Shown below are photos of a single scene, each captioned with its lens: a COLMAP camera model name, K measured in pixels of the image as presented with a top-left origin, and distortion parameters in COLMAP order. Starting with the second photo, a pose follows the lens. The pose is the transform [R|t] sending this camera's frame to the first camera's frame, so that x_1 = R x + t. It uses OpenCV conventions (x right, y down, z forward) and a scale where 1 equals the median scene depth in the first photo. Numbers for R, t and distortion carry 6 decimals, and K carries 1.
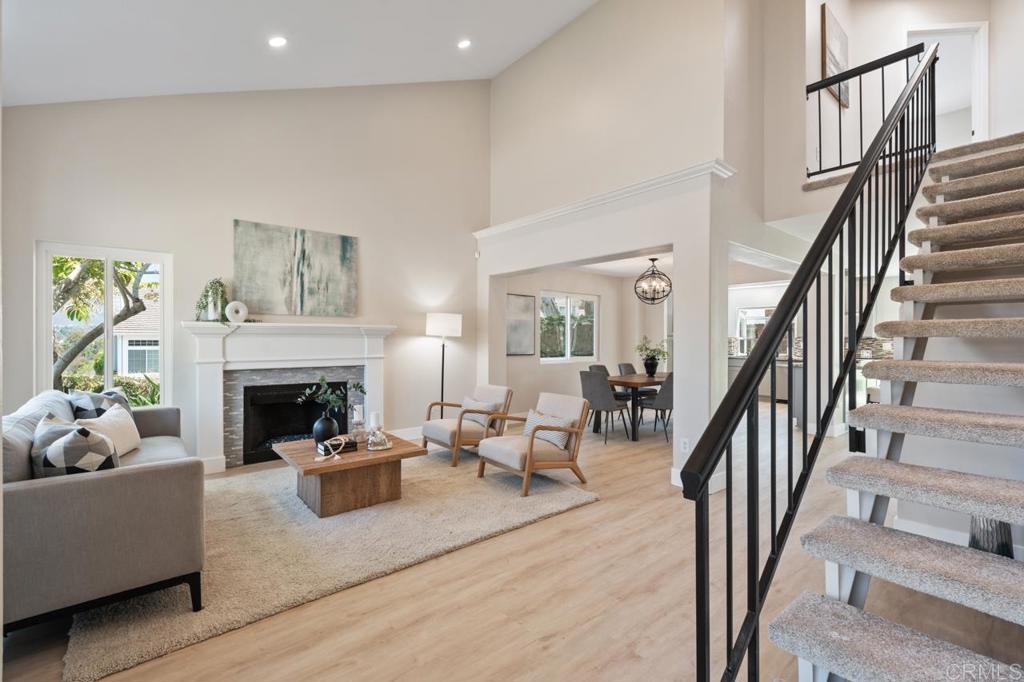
lens RADIAL K [[450.2, 0, 512.8], [0, 450.2, 341.2], [0, 0, 1]] dist [-0.003440, 0.000247]
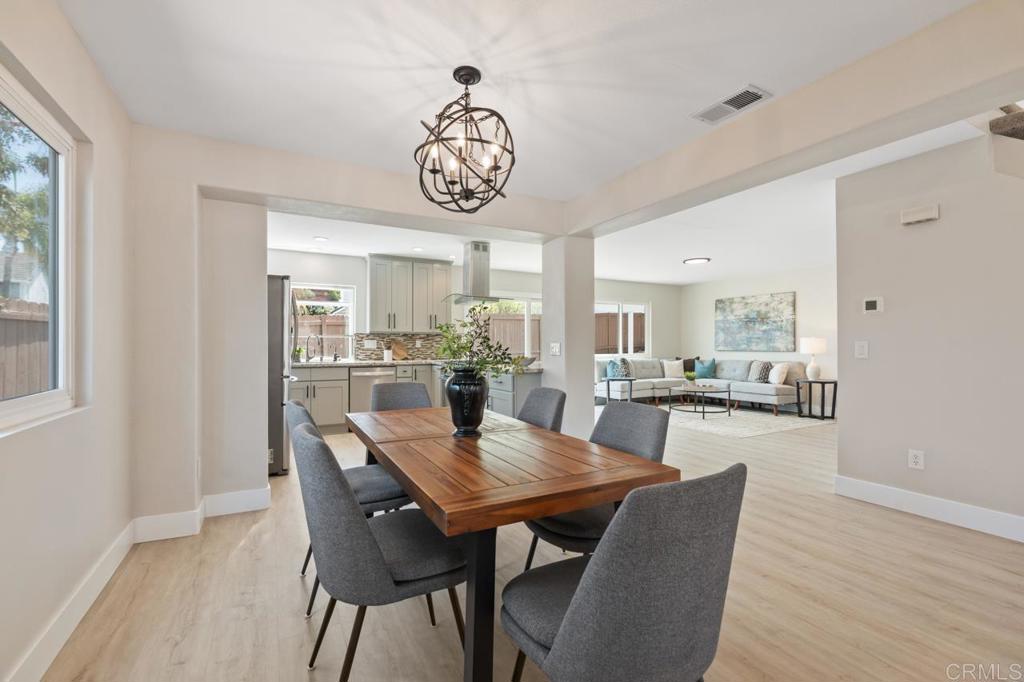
lens RADIAL K [[446.2, 0, 511.6], [0, 446.2, 343.2], [0, 0, 1]] dist [-0.002152, -0.000081]
pose [[0.203496, 0.000508, 0.979076, 0.000403], [0.006031, 0.999980, -0.001773, 0.022235], [-0.979057, 0.006266, 0.203489, 1.326327]]
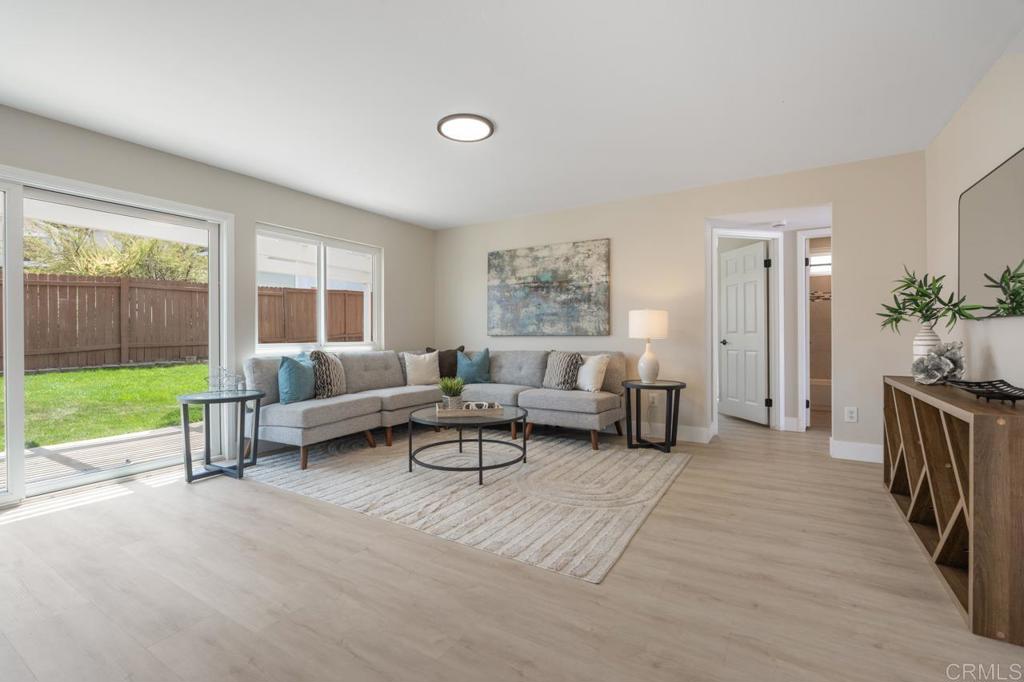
lens RADIAL K [[447.6, 0, 511.2], [0, 447.6, 334.5], [0, 0, 1]] dist [-0.011559, 0.000048]
pose [[-0.316651, -0.000056, 0.948542, 0.971882], [0.006431, 0.999977, 0.002206, 0.052326], [-0.948520, 0.006798, -0.316643, 1.165189]]
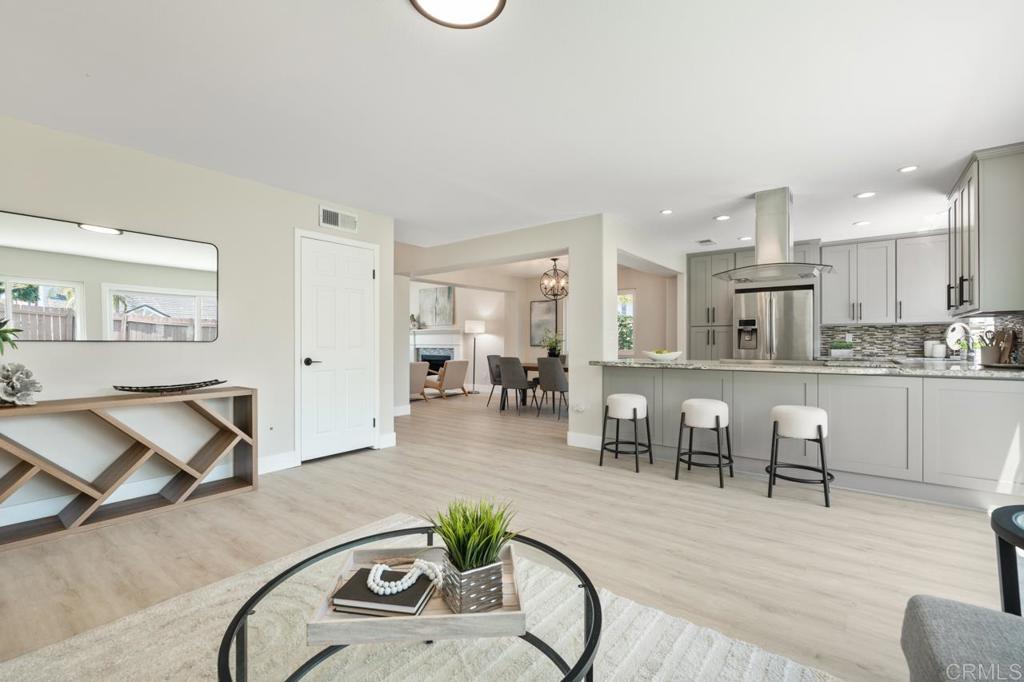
lens RADIAL K [[452.1, 0, 513.1], [0, 452.1, 339.8], [0, 0, 1]] dist [-0.003122, 0.000343]
pose [[0.209234, -0.008878, -0.977825, 2.022472], [-0.002744, 0.999950, -0.009666, 0.039482], [0.977862, 0.004705, 0.209199, 0.981120]]
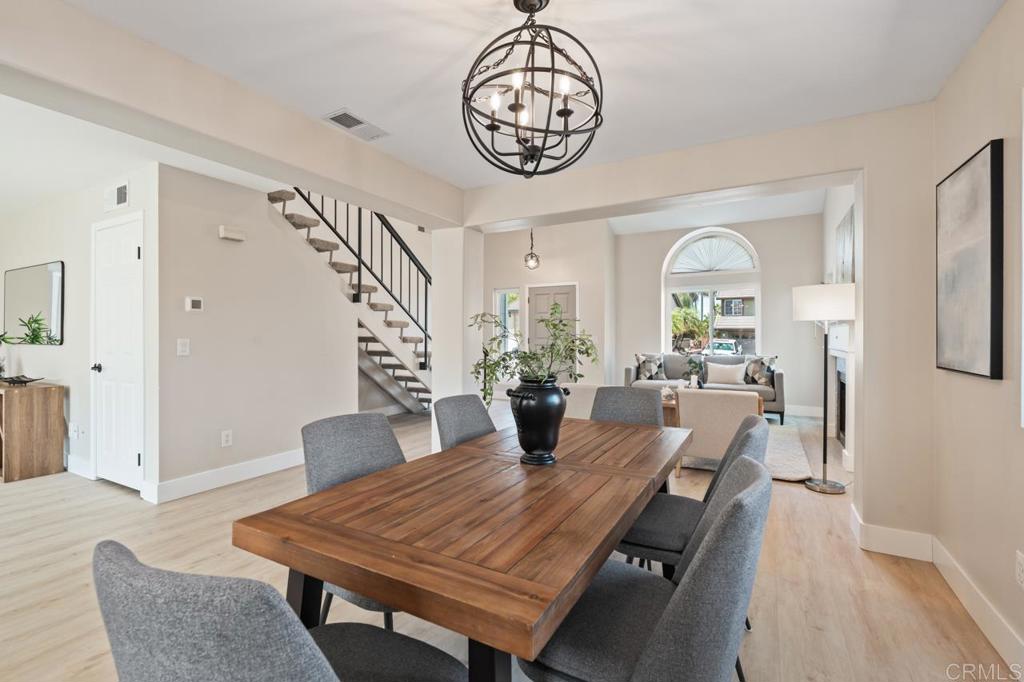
lens RADIAL K [[458.3, 0, 505.5], [0, 458.3, 334.5], [0, 0, 1]] dist [-0.000439, 0.000186]
pose [[-0.938401, -0.002800, -0.345536, 0.613284], [-0.003922, 0.999989, 0.002548, 0.009988], [0.345525, 0.003746, -0.938402, 1.818757]]
